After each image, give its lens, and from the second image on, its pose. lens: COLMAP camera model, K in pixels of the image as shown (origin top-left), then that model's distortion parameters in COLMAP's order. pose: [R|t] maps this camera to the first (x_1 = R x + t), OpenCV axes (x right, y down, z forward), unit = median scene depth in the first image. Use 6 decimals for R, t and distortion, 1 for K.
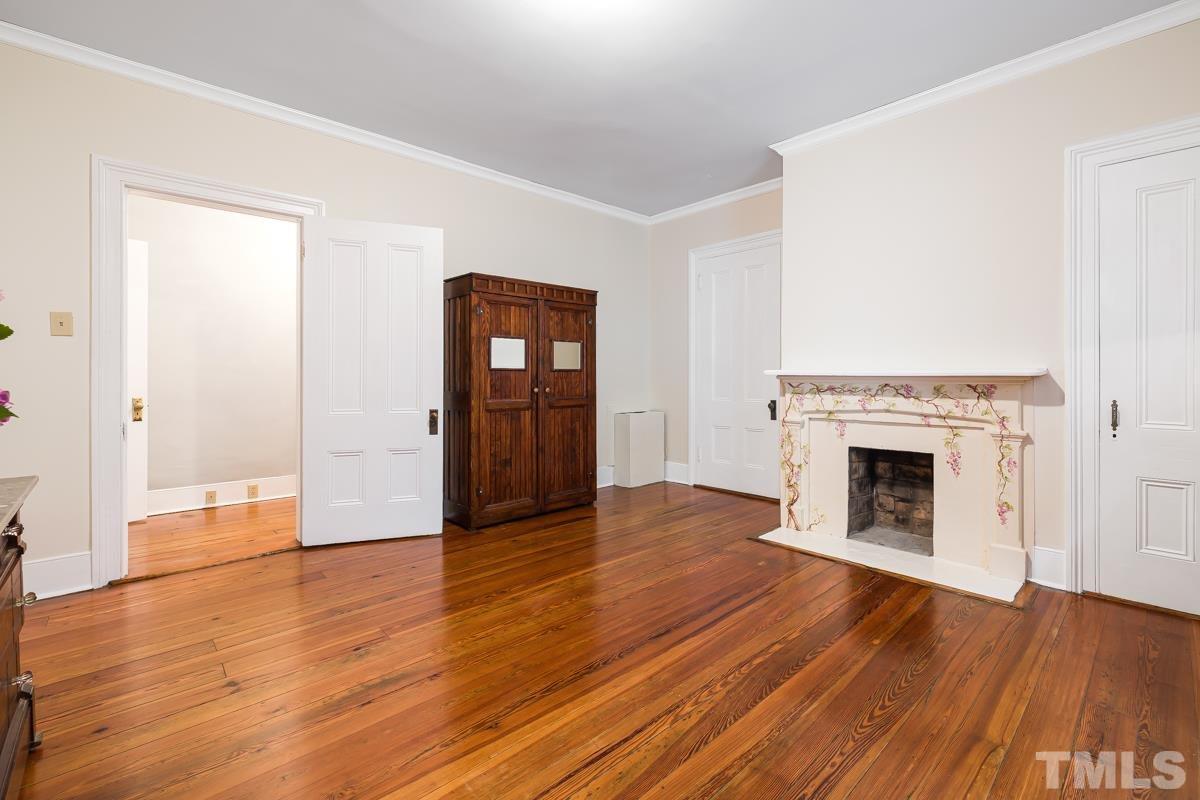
lens RADIAL K [[514.2, 0, 589.8], [0, 514.2, 372.6], [0, 0, 1]] dist [-0.003585, -0.000792]
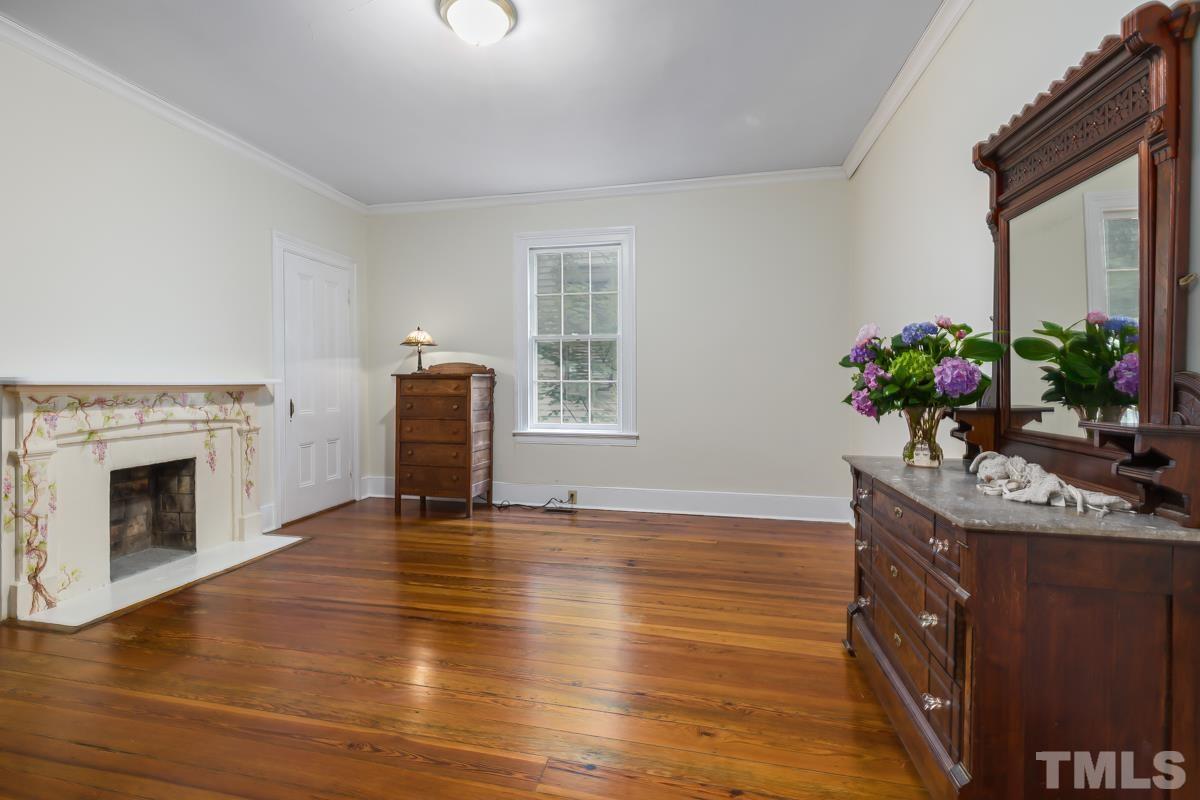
lens RADIAL K [[514.2, 0, 599.2], [0, 514.2, 391.4], [0, 0, 1]] dist [-0.003585, -0.000792]
pose [[-0.581614, -0.014876, 0.813329, -0.681685], [-0.003109, 0.999866, 0.016064, 0.001335], [-0.813459, 0.006814, -0.581583, 0.924481]]
